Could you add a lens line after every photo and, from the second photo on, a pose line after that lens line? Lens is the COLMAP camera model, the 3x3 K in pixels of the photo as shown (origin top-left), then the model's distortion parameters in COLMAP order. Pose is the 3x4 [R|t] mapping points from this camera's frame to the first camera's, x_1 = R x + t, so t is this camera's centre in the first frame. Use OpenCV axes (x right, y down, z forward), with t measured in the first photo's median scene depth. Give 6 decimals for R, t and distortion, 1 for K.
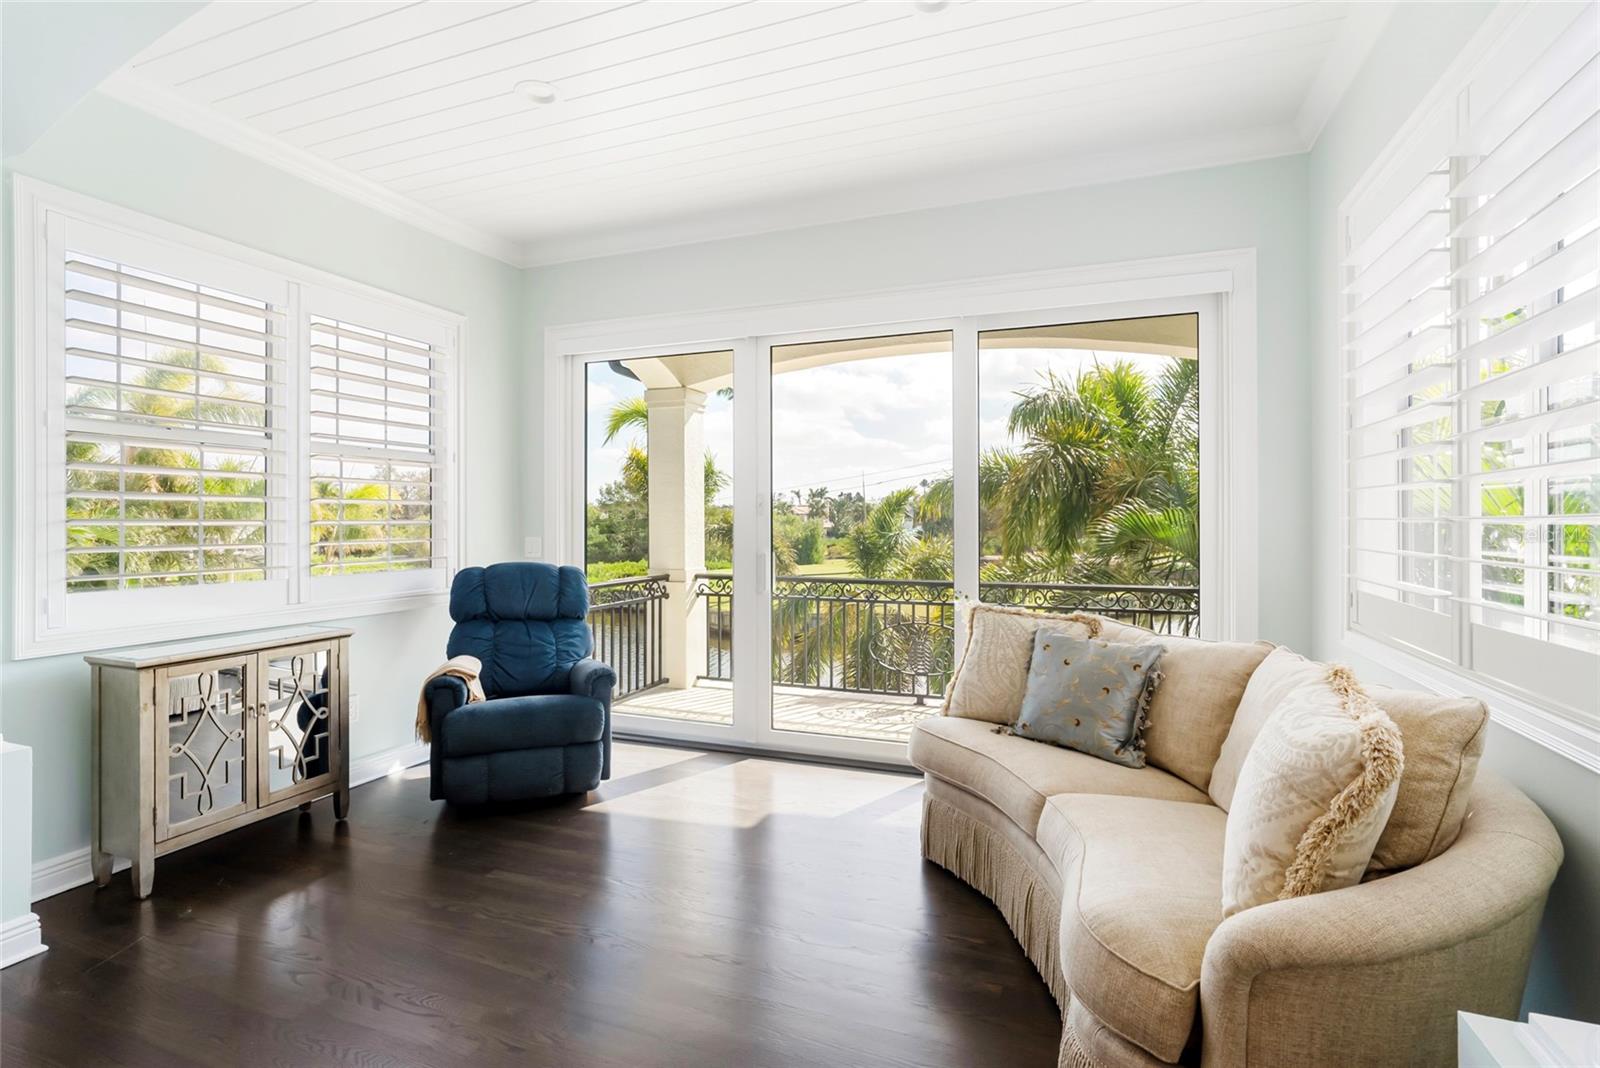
lens RADIAL K [[764.8, 0, 796.8], [0, 764.8, 522.8], [0, 0, 1]] dist [-0.001445, 0.000248]
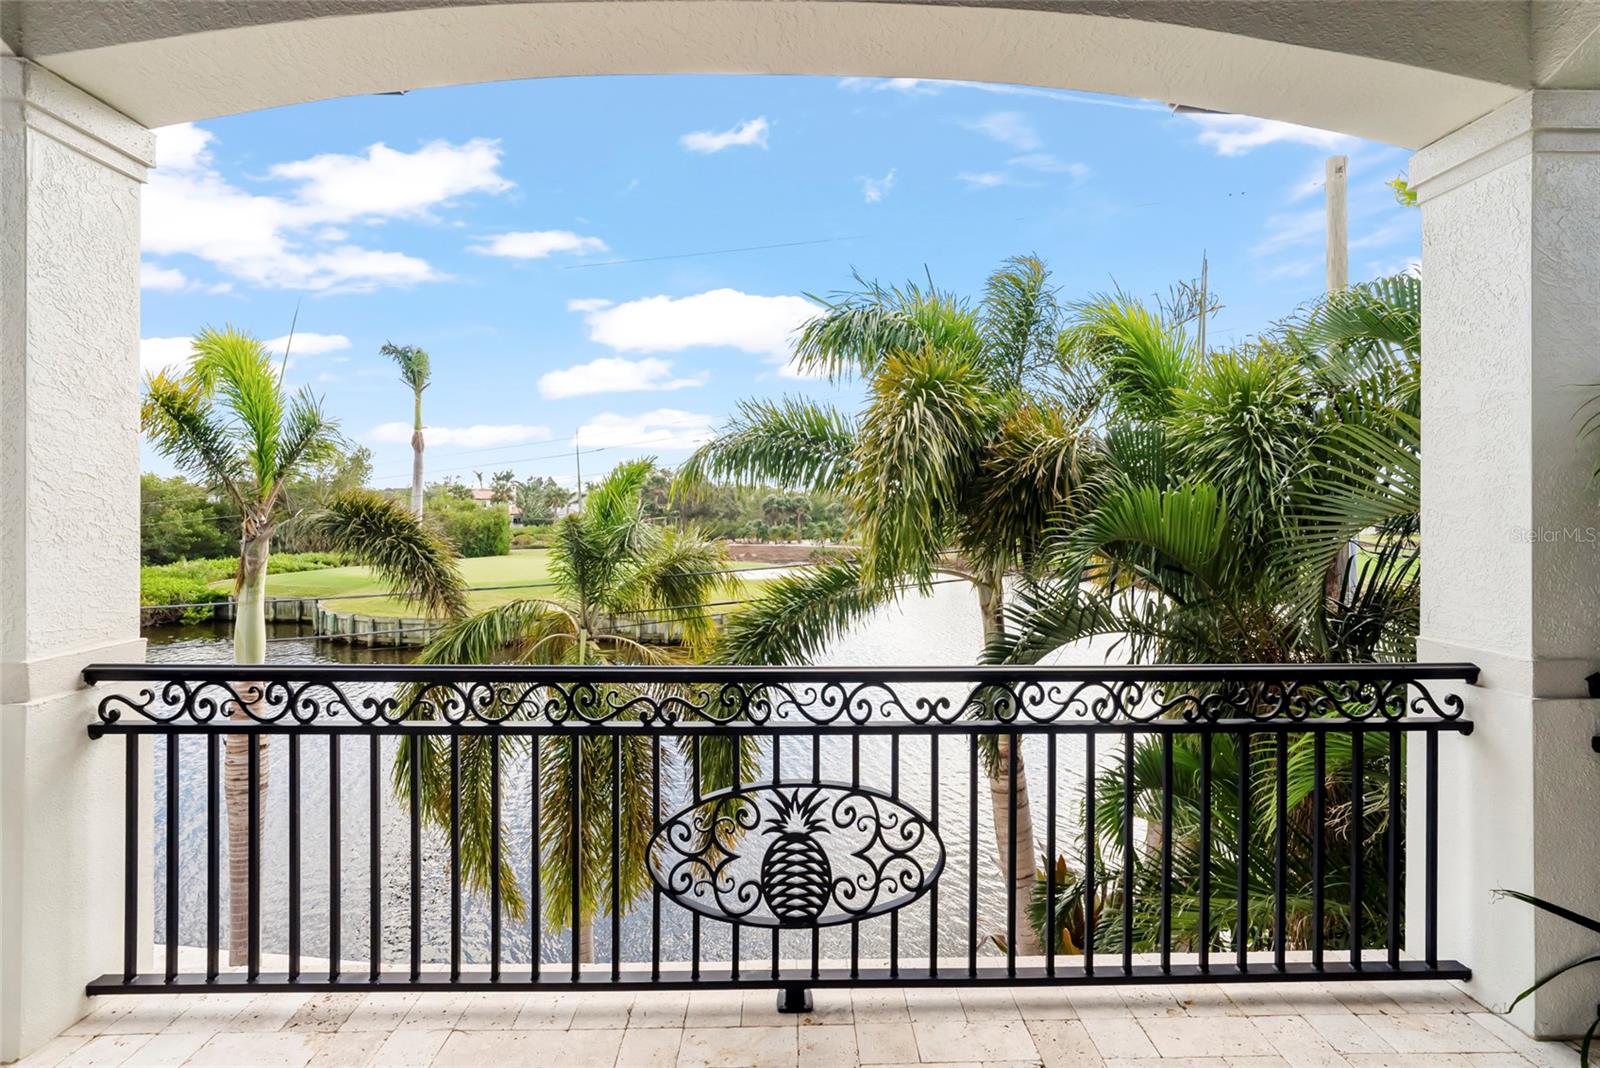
lens RADIAL K [[775.6, 0, 805.4], [0, 775.6, 508.0], [0, 0, 1]] dist [0.001790, 0.002227]
pose [[0.921341, 0.005703, 0.388713, 0.019293], [-0.004847, 0.999983, -0.003181, -0.000124], [-0.388724, 0.001047, 0.921353, 0.626678]]
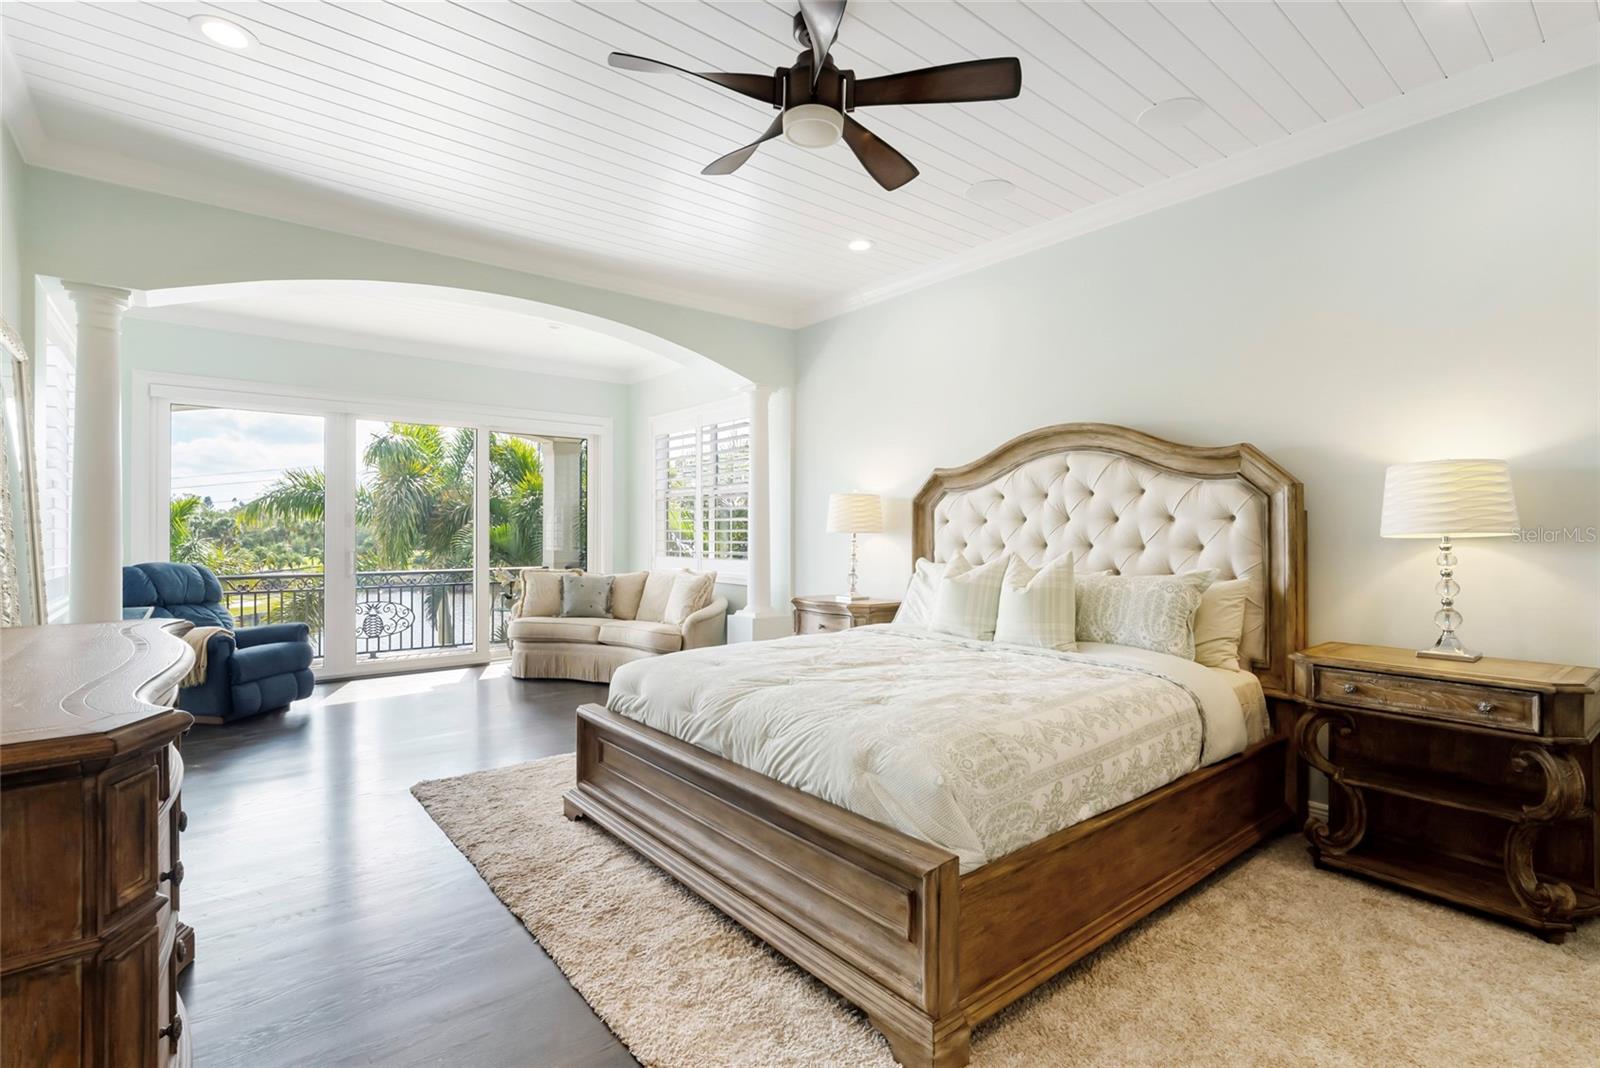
lens RADIAL K [[756.6, 0, 800.0], [0, 756.6, 534.0], [0, 0, 1]] dist [0.020052, 0.000093]
pose [[0.499113, -0.000568, 0.866537, -0.656864], [0.000741, 1.000000, 0.000229, 0.002762], [-0.866537, 0.000528, 0.499113, -0.405413]]
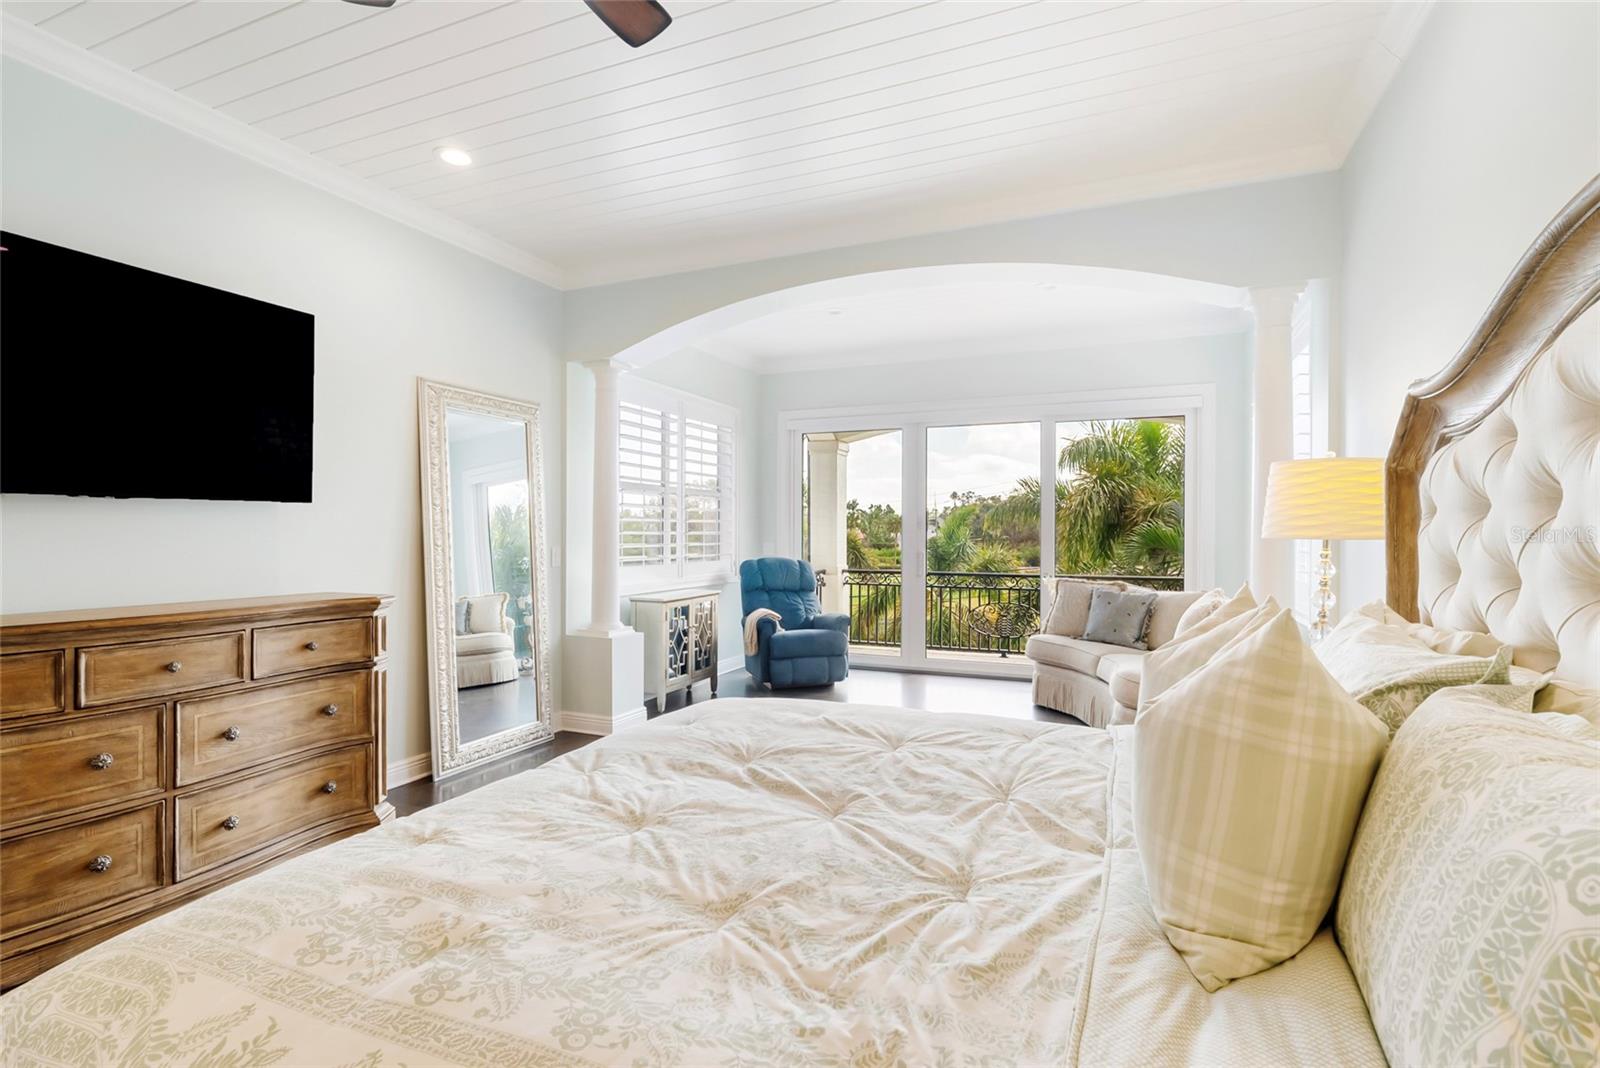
lens RADIAL K [[756.6, 0, 800.0], [0, 756.6, 534.0], [0, 0, 1]] dist [0.020052, 0.000093]
pose [[0.999393, 0.004173, -0.034579, -0.176596], [-0.004187, 0.999991, -0.000344, 0.000247], [0.034577, 0.000488, 0.999402, -0.462999]]
